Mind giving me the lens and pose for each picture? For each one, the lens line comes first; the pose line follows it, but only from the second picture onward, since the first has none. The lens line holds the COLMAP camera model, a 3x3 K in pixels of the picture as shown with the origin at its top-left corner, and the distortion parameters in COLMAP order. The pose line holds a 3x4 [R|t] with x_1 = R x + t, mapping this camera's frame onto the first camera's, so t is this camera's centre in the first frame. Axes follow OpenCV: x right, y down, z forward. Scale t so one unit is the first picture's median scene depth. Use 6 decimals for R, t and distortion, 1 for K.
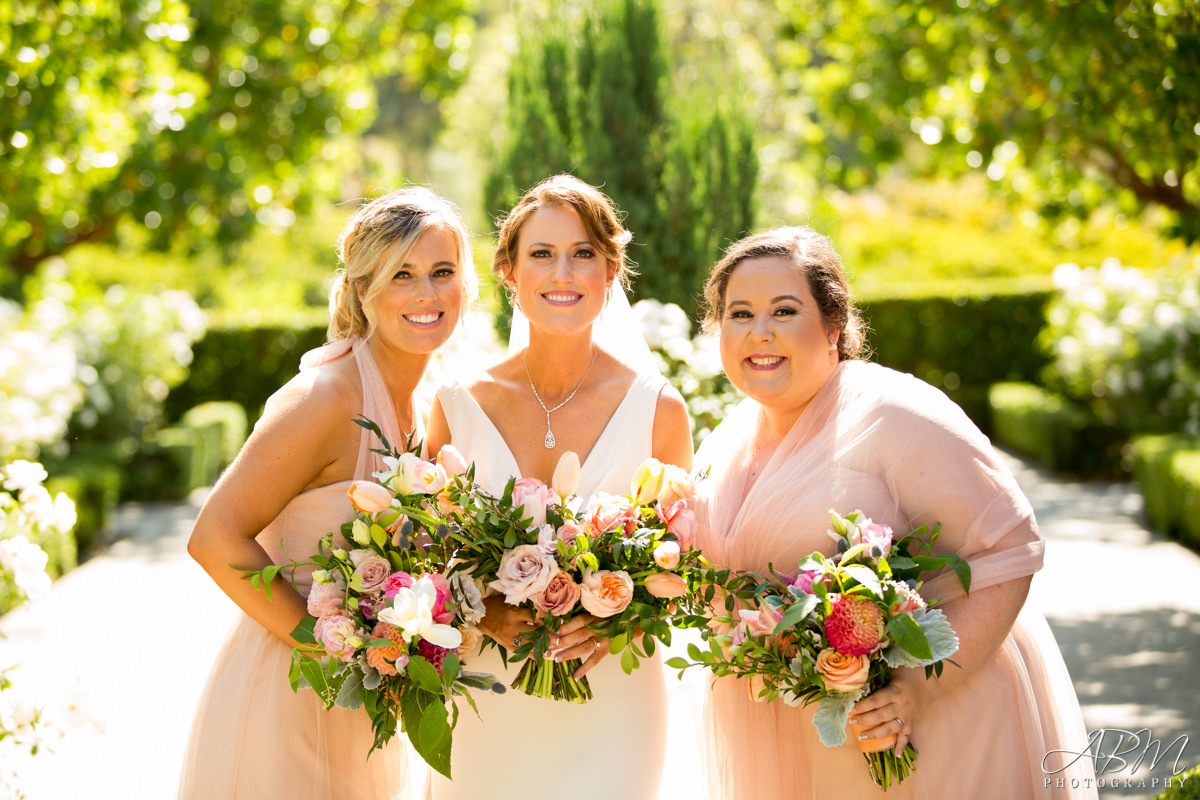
lens RADIAL K [[3259.3, 0, 600.0], [0, 3259.3, 400.0], [0, 0, 1]] dist [0.127620, 0.260179]
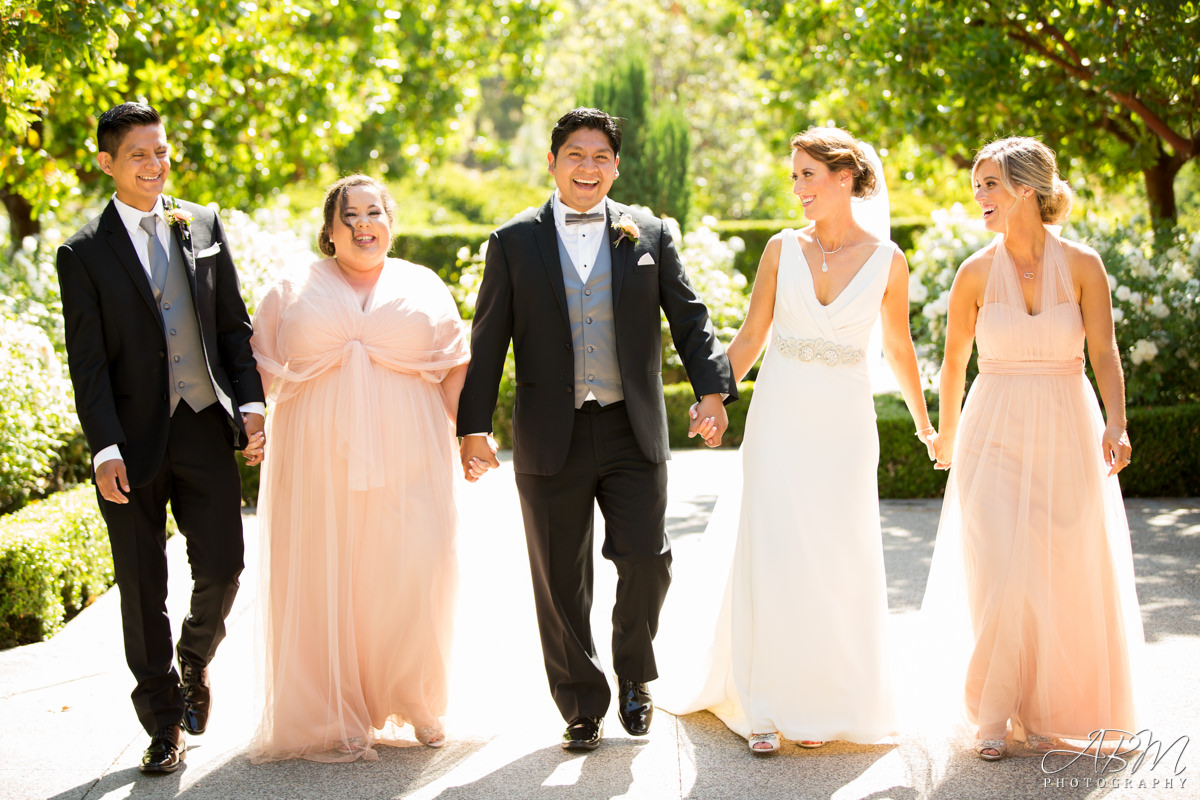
lens RADIAL K [[2942.0, 0, 600.0], [0, 2942.0, 400.0], [0, 0, 1]] dist [0.045440, 0.293272]
pose [[0.999601, 0.026562, -0.009595, 0.006249], [-0.026365, 0.999451, 0.020071, 0.029021], [0.010123, -0.019810, 0.999753, -0.465045]]
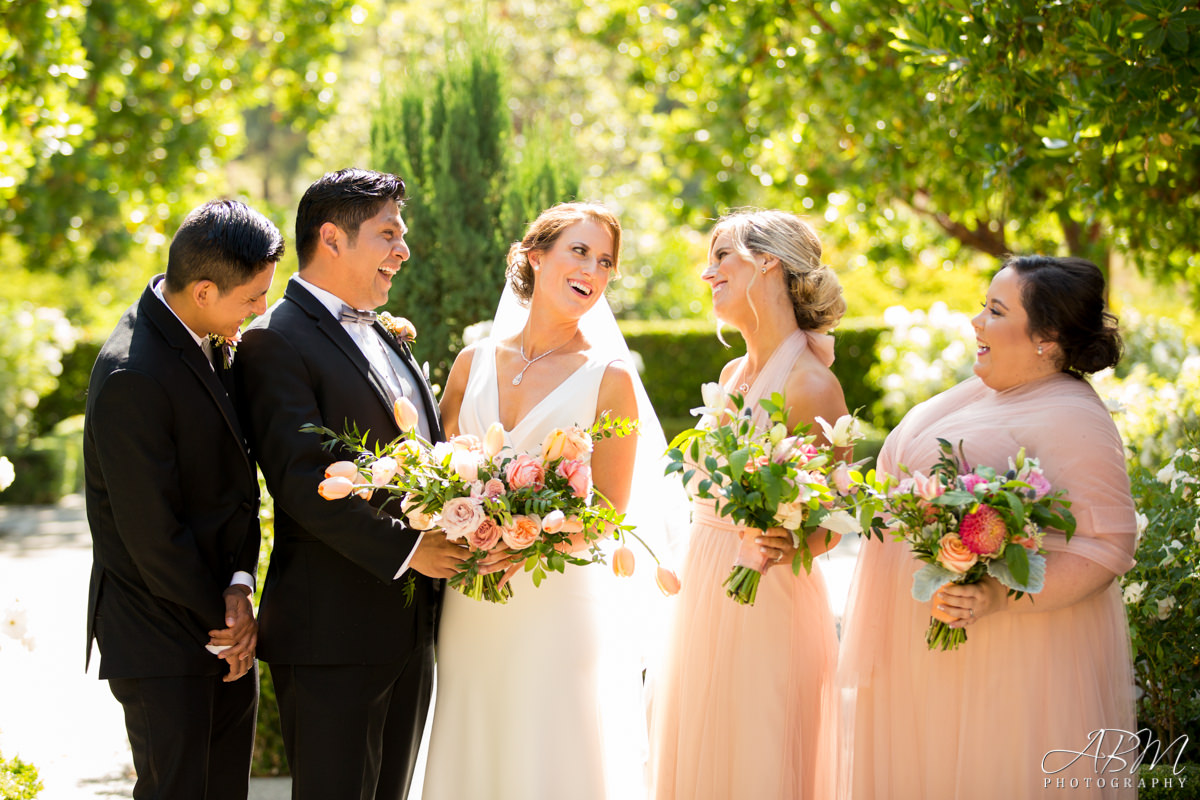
lens RADIAL K [[3426.5, 0, 600.0], [0, 3426.5, 400.0], [0, 0, 1]] dist [0.111178, -0.440259]
pose [[0.998814, 0.027539, 0.040141, 0.003573], [-0.027062, 0.999557, -0.012369, 0.006330], [-0.040464, 0.011268, 0.999117, -0.118740]]
